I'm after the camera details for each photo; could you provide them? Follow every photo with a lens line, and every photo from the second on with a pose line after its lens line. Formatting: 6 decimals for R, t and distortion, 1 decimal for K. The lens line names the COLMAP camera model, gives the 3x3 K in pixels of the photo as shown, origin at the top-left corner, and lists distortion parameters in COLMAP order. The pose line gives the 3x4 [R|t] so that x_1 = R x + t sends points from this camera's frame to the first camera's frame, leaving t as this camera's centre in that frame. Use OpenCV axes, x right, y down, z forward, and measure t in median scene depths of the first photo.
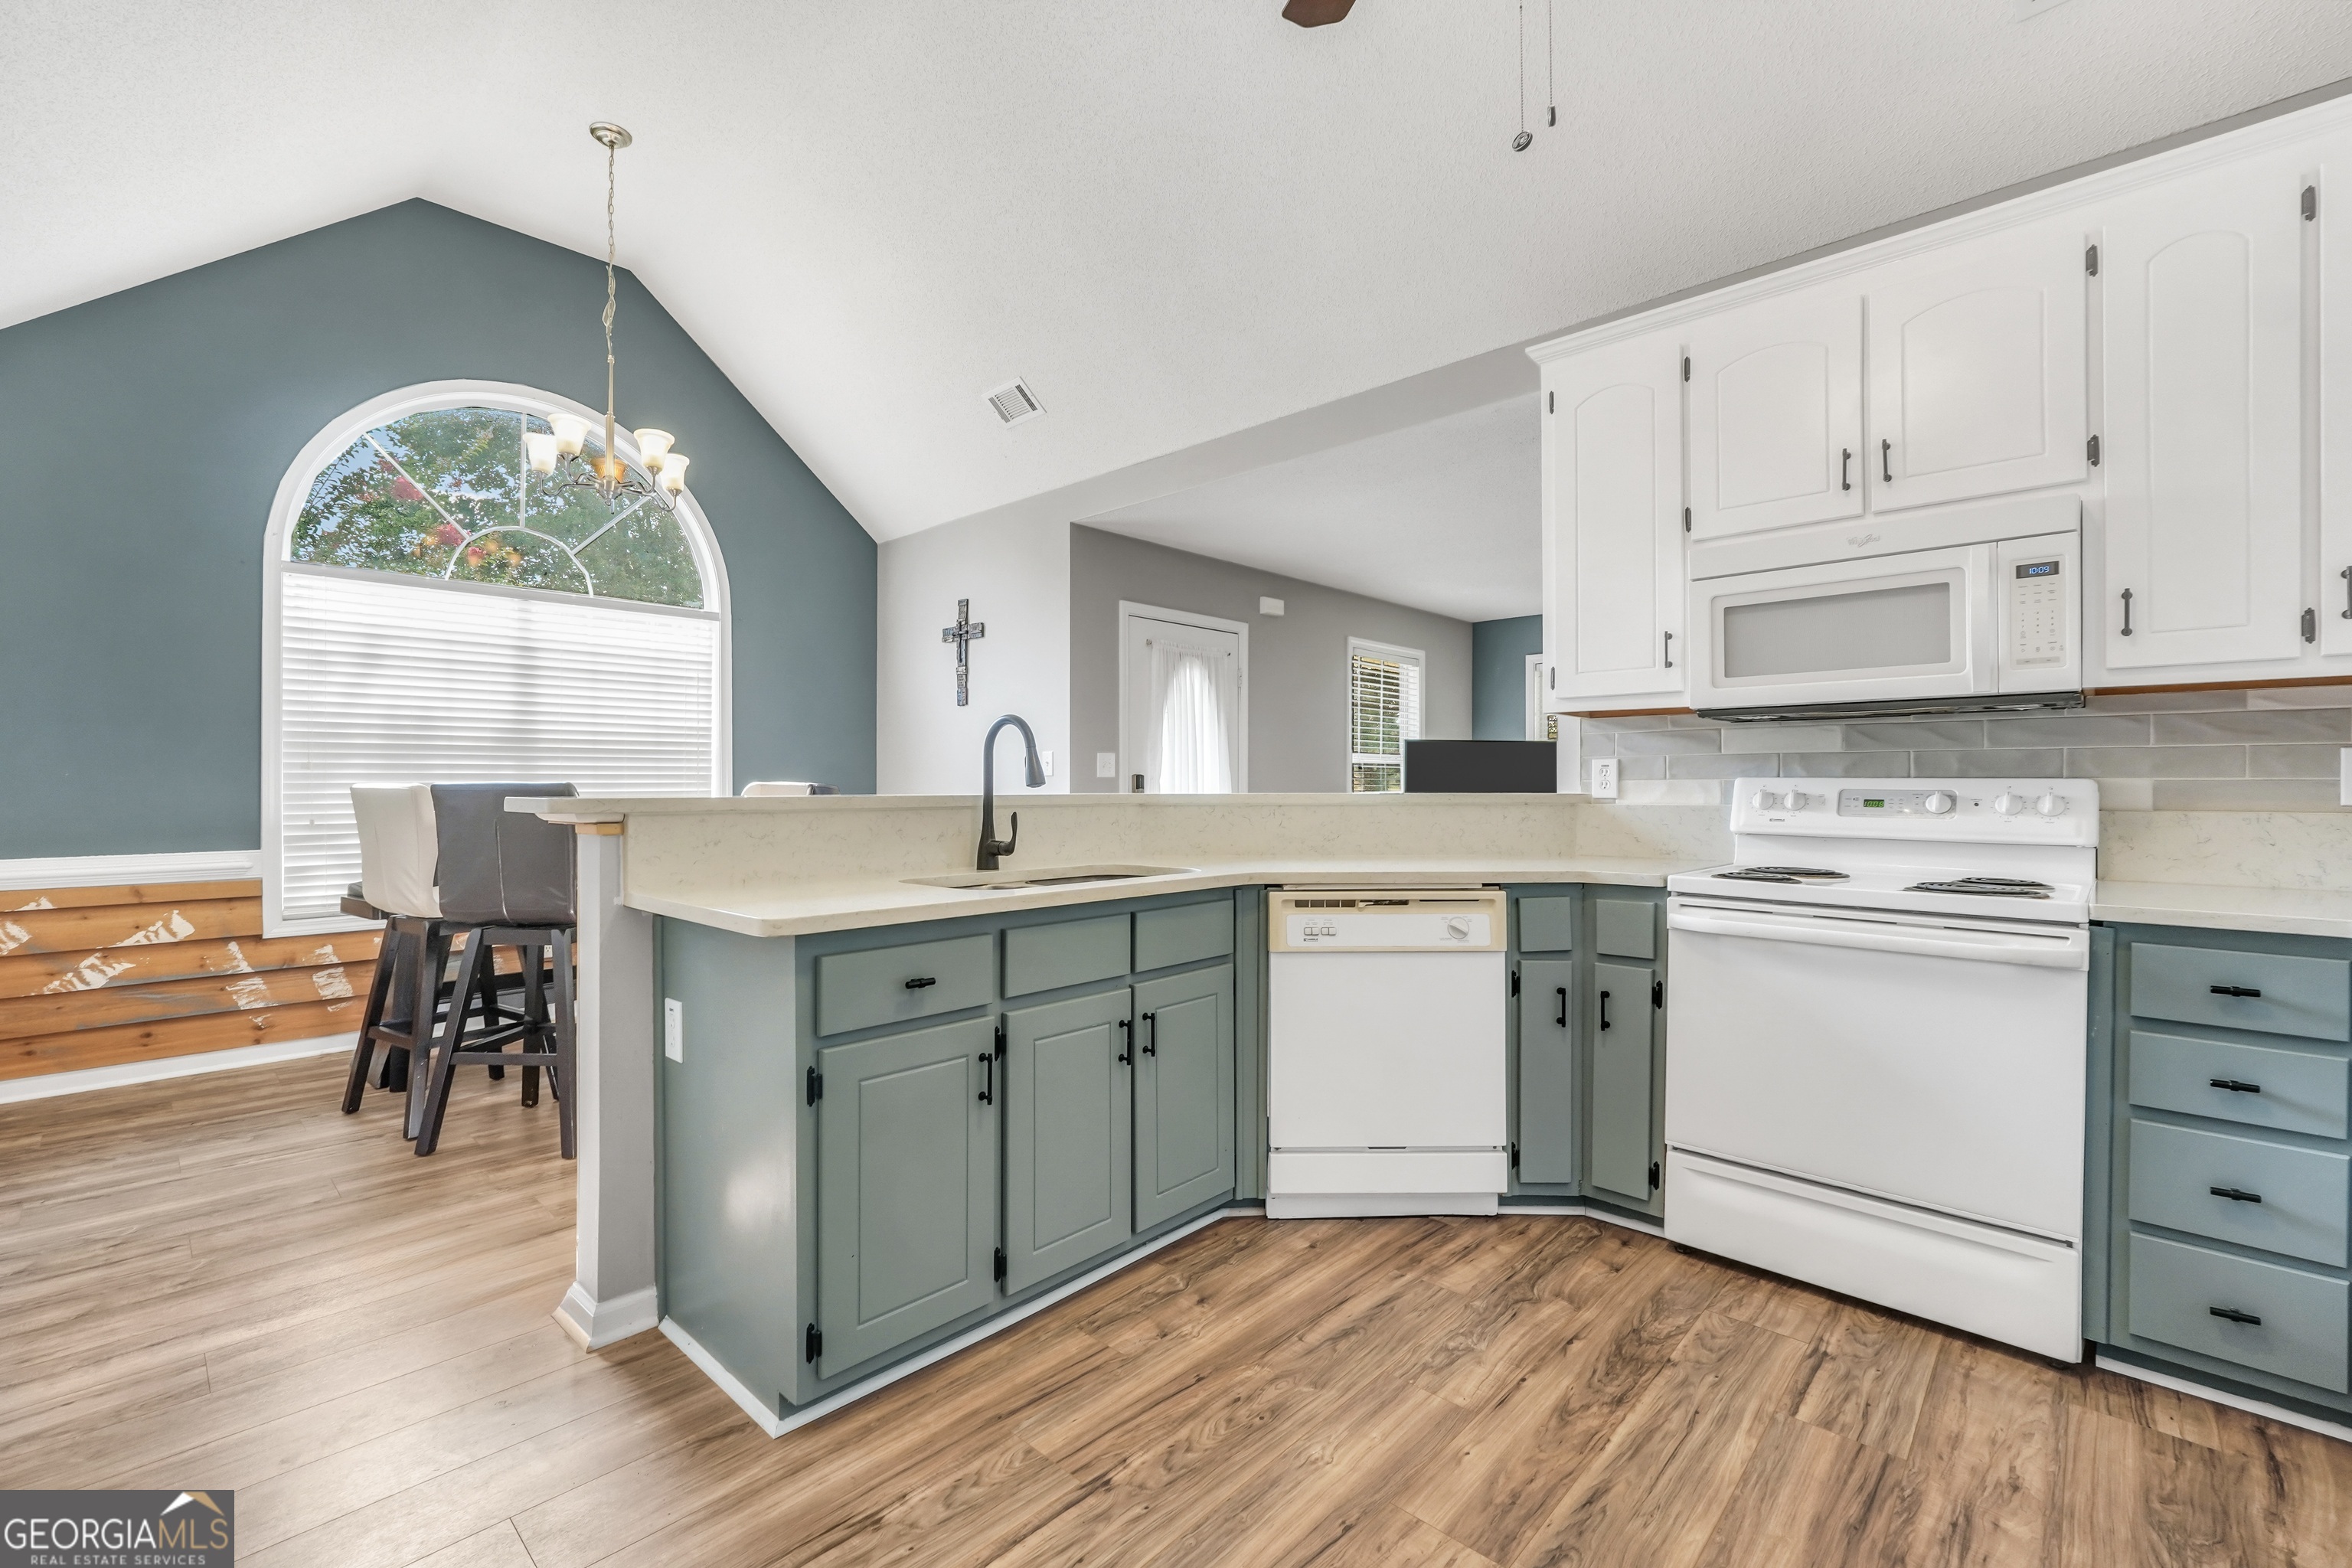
lens RADIAL K [[1004.0, 0, 1155.7], [0, 1004.0, 780.9], [0, 0, 1]] dist [-0.017295, 0.007256]
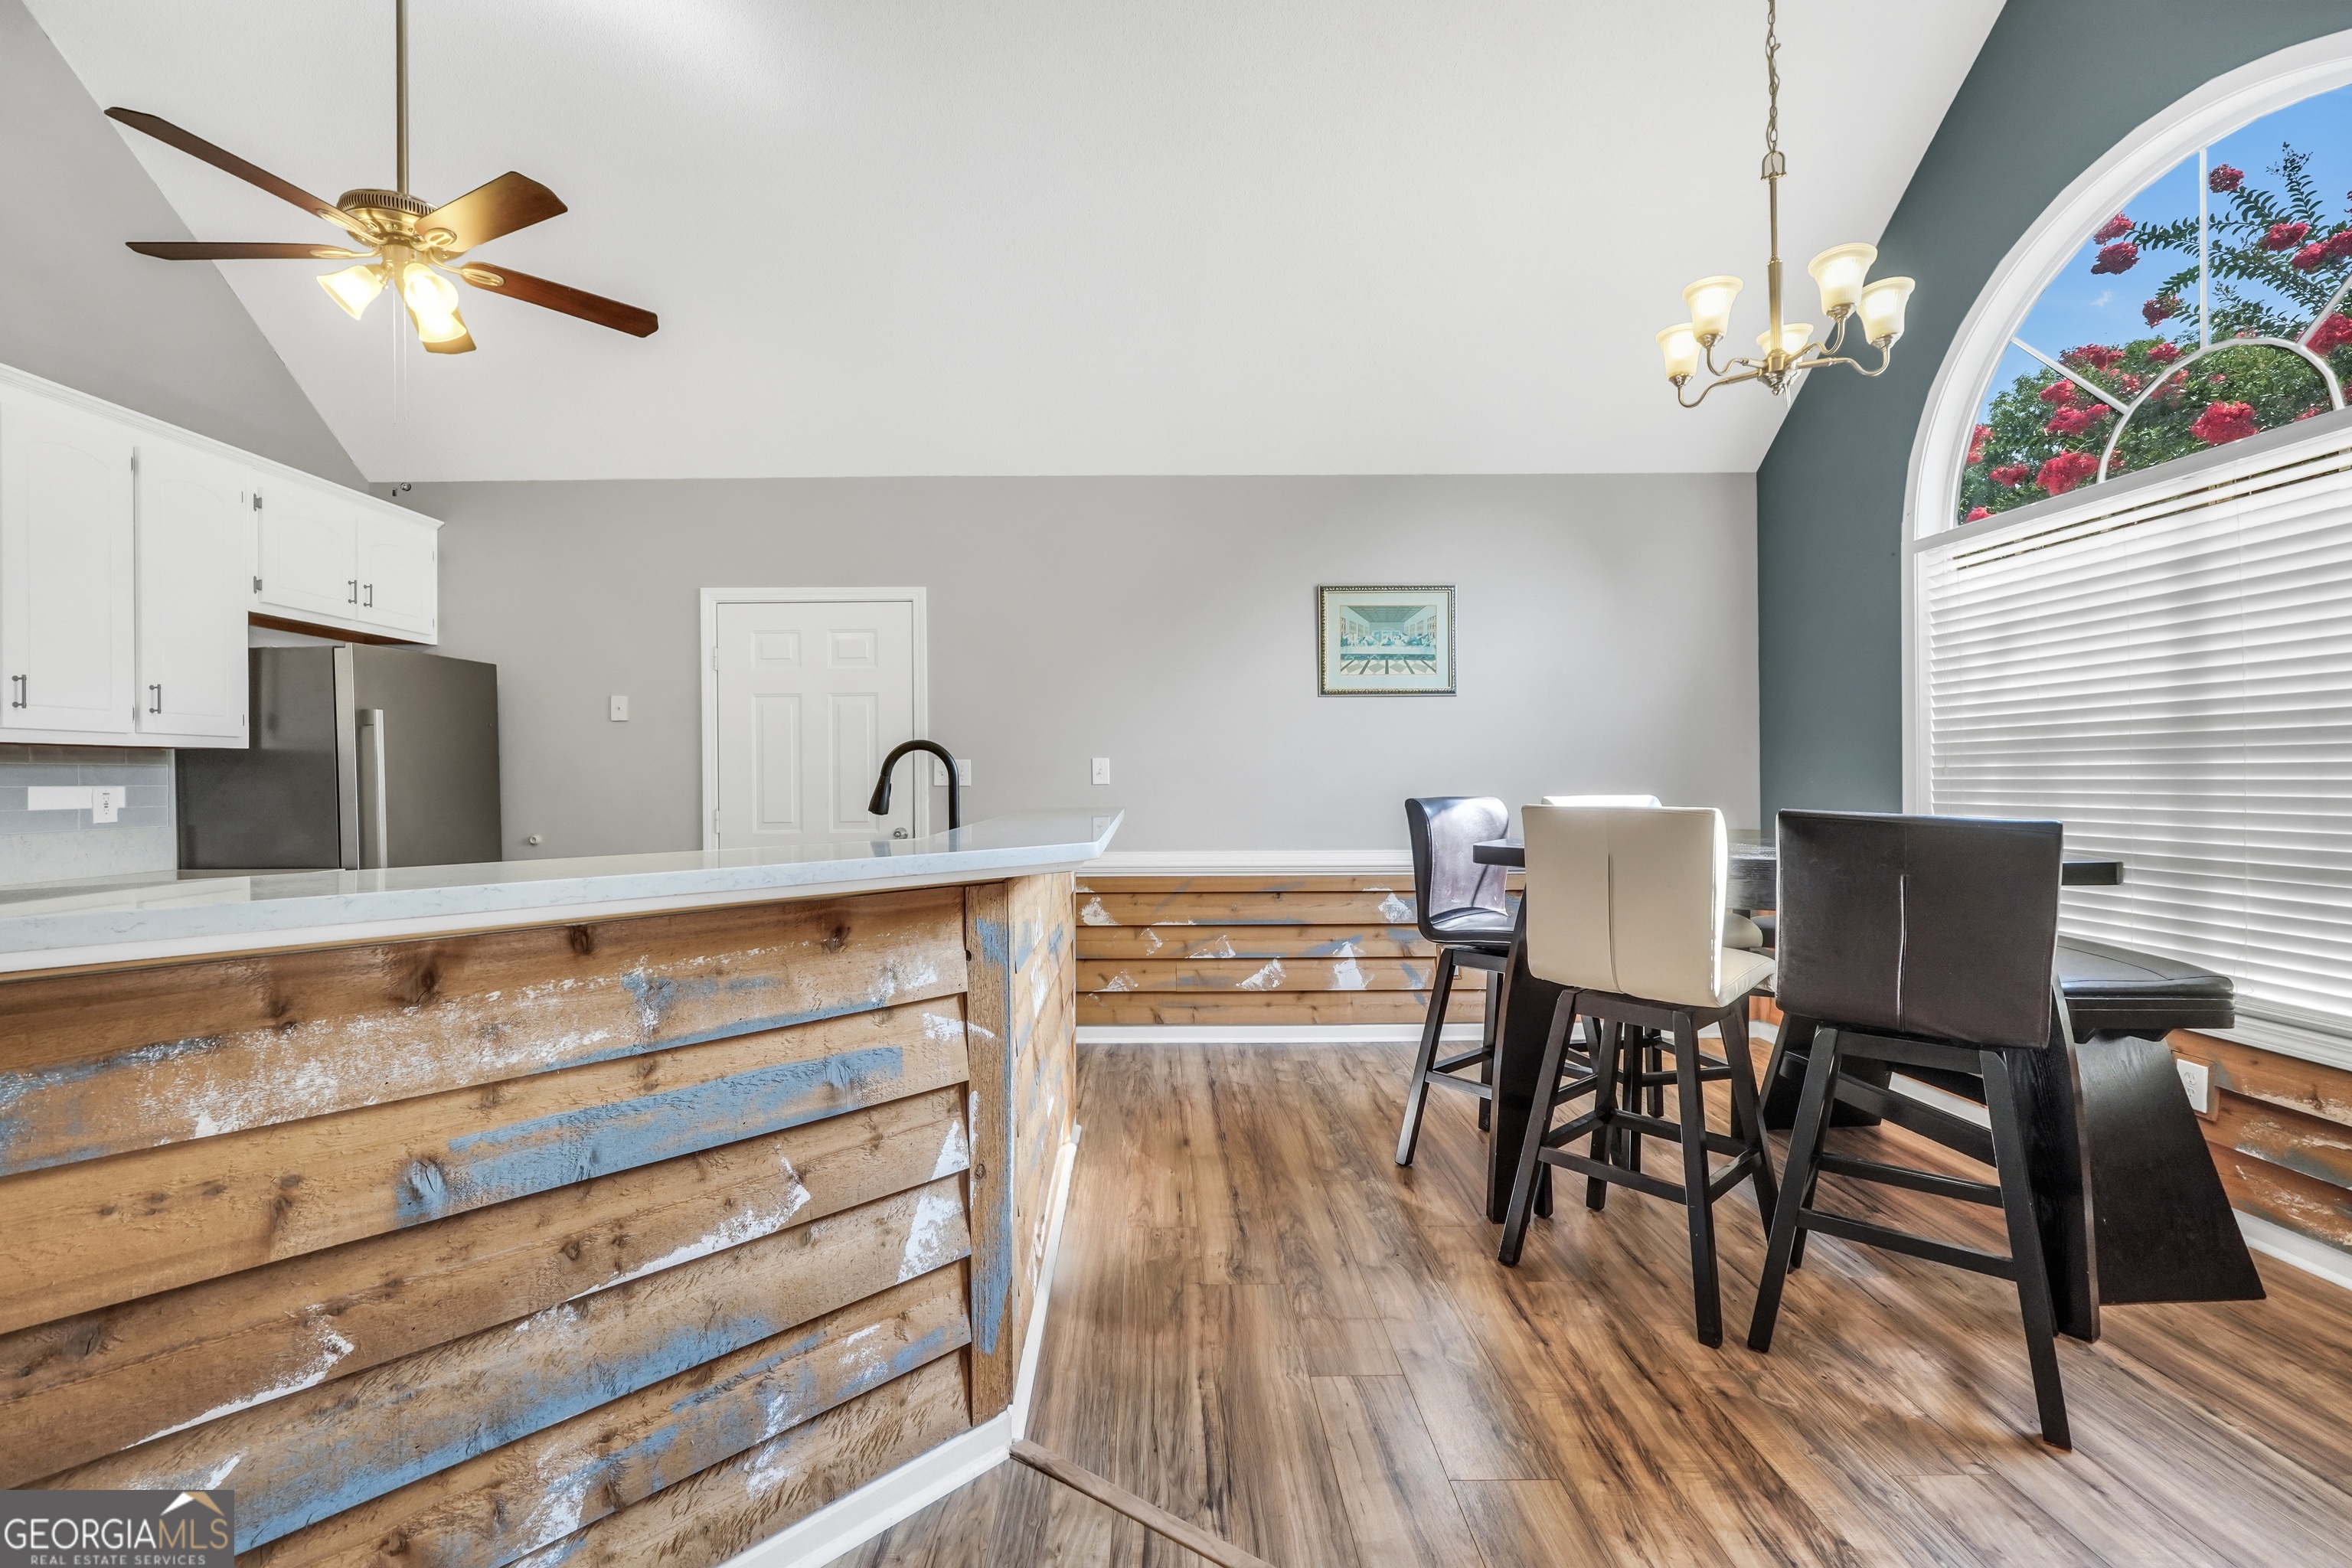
lens RADIAL K [[988.8, 0, 1160.3], [0, 988.8, 777.9], [0, 0, 1]] dist [-0.015980, 0.006065]
pose [[-0.713384, 0.007822, -0.700730, 0.385492], [0.010214, 0.999948, 0.000764, -0.031409], [0.700699, -0.006612, -0.713426, 1.998834]]
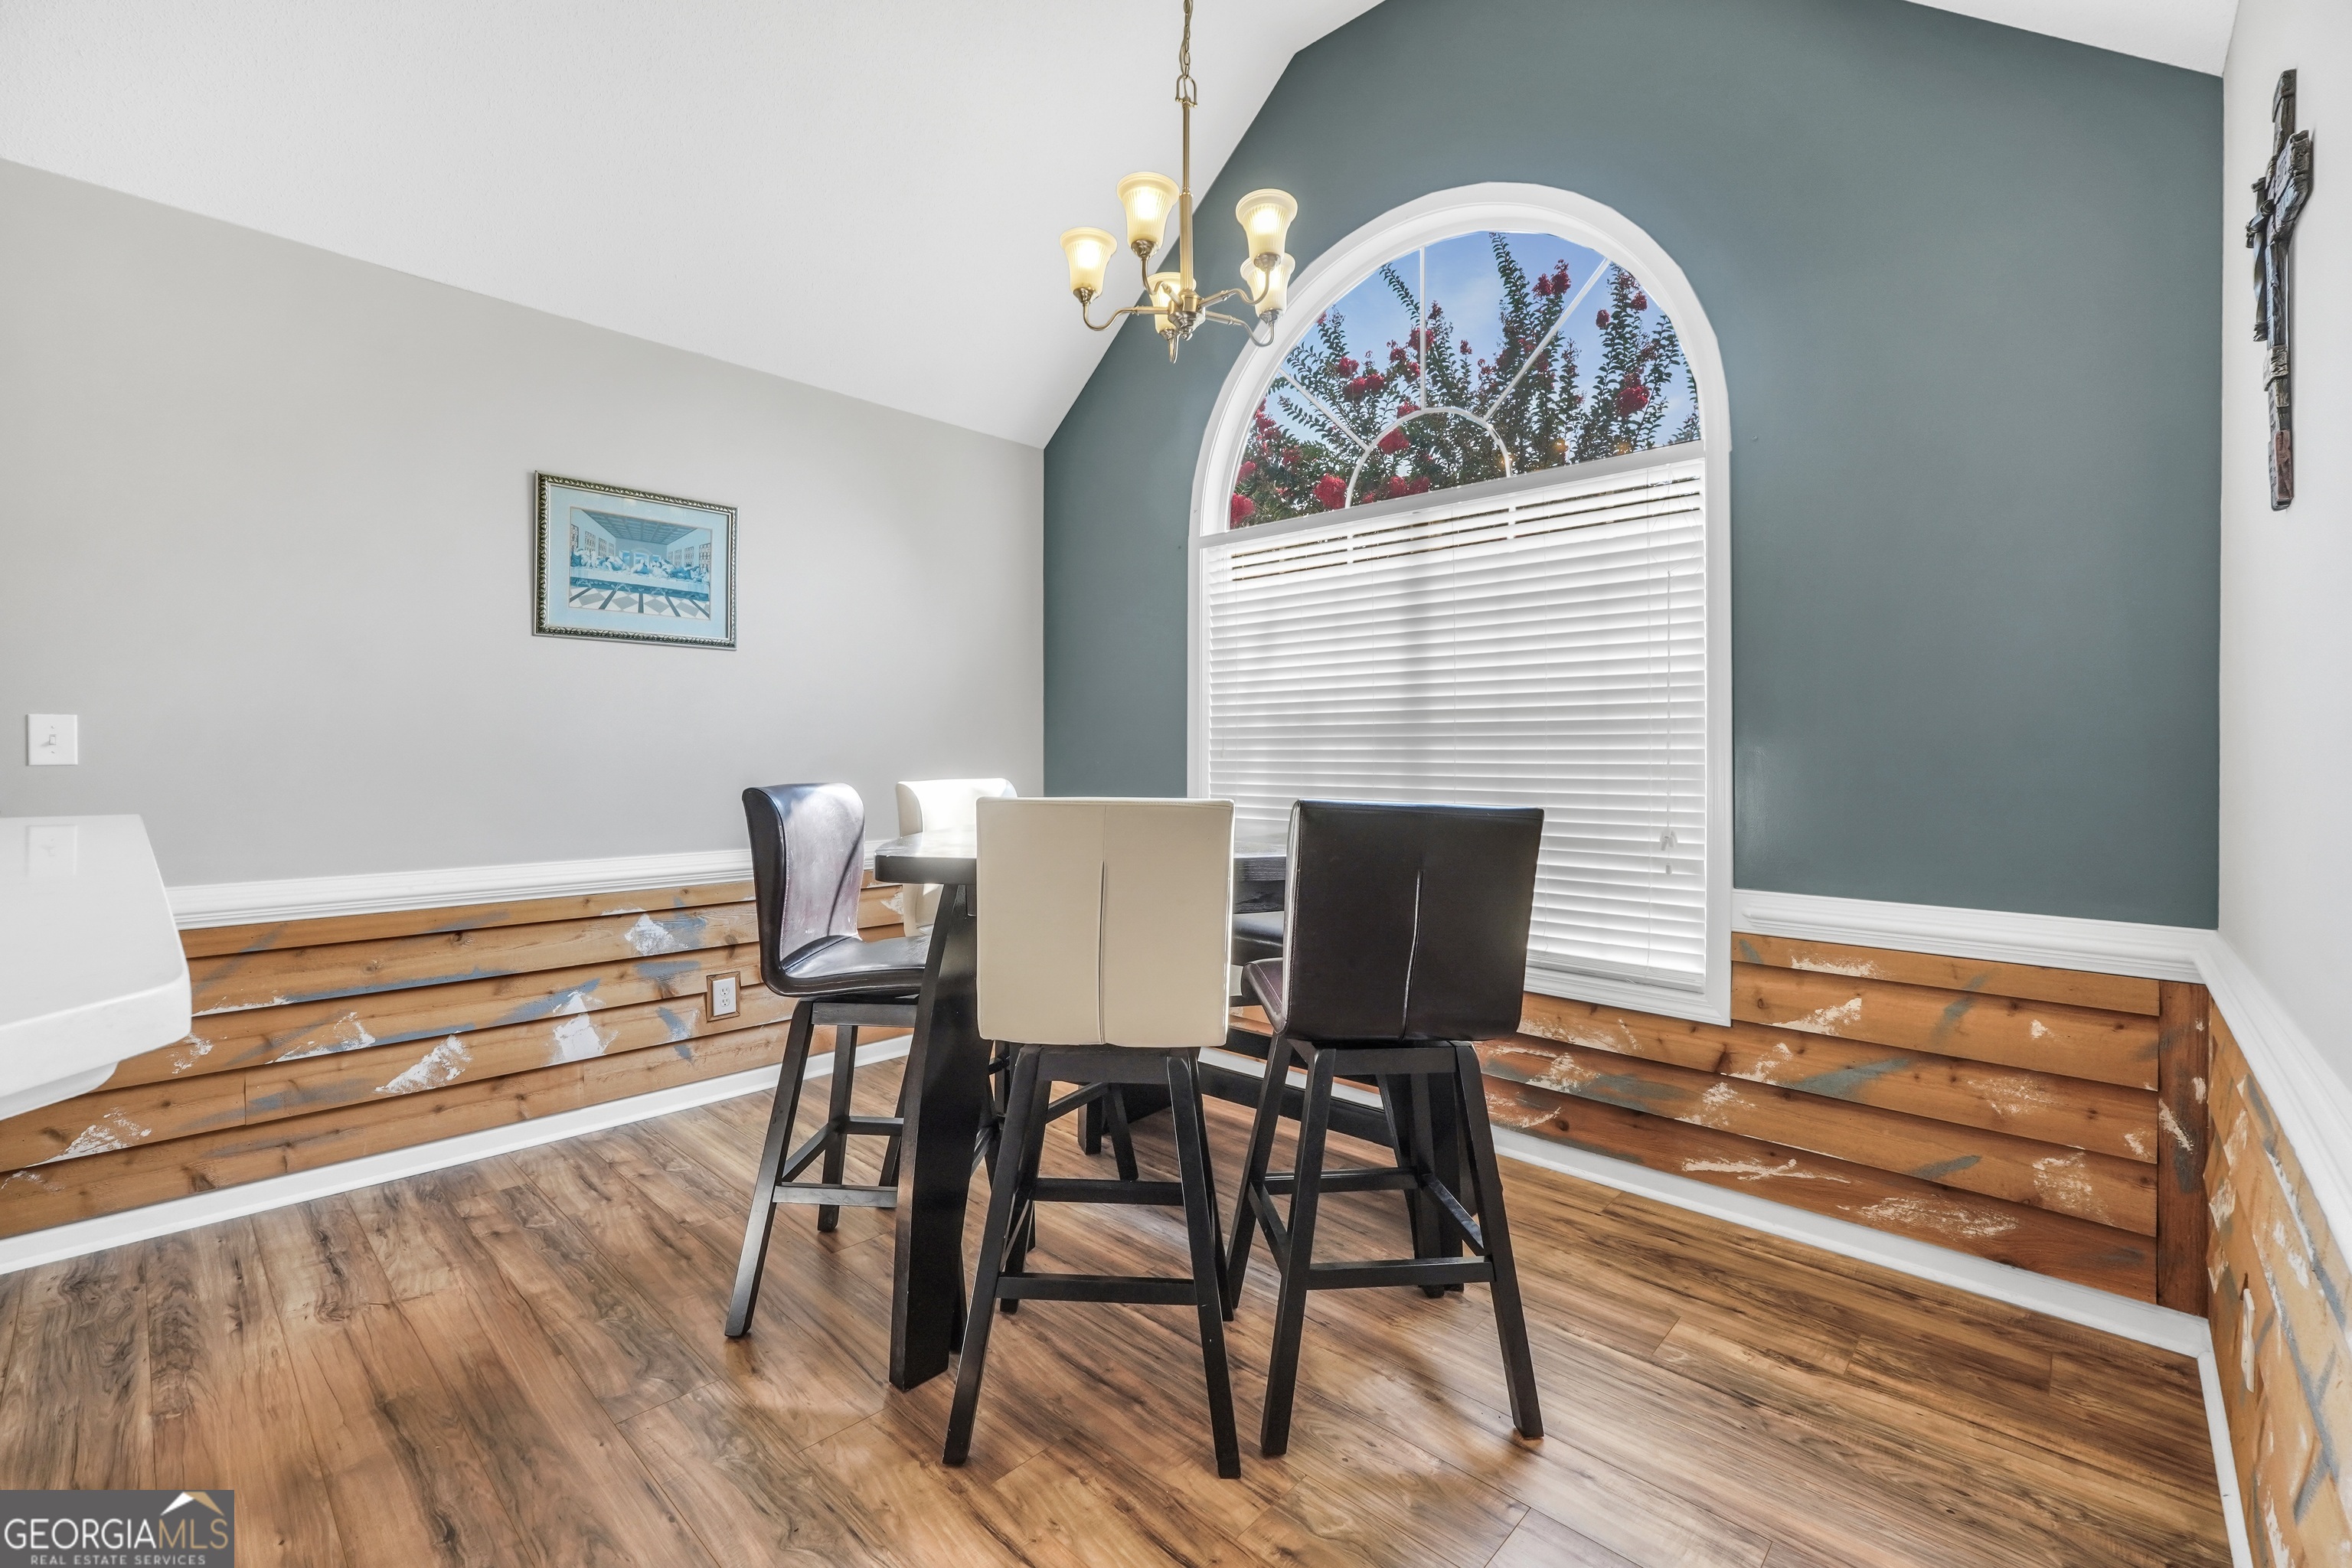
lens RADIAL K [[1000.9, 0, 1168.0], [0, 1000.9, 750.3], [0, 0, 1]] dist [-0.019042, 0.006581]
pose [[0.007969, -0.000378, -0.999968, 0.130096], [-0.000518, 1.000000, -0.000382, -0.033184], [0.999968, 0.000521, 0.007969, 1.665800]]
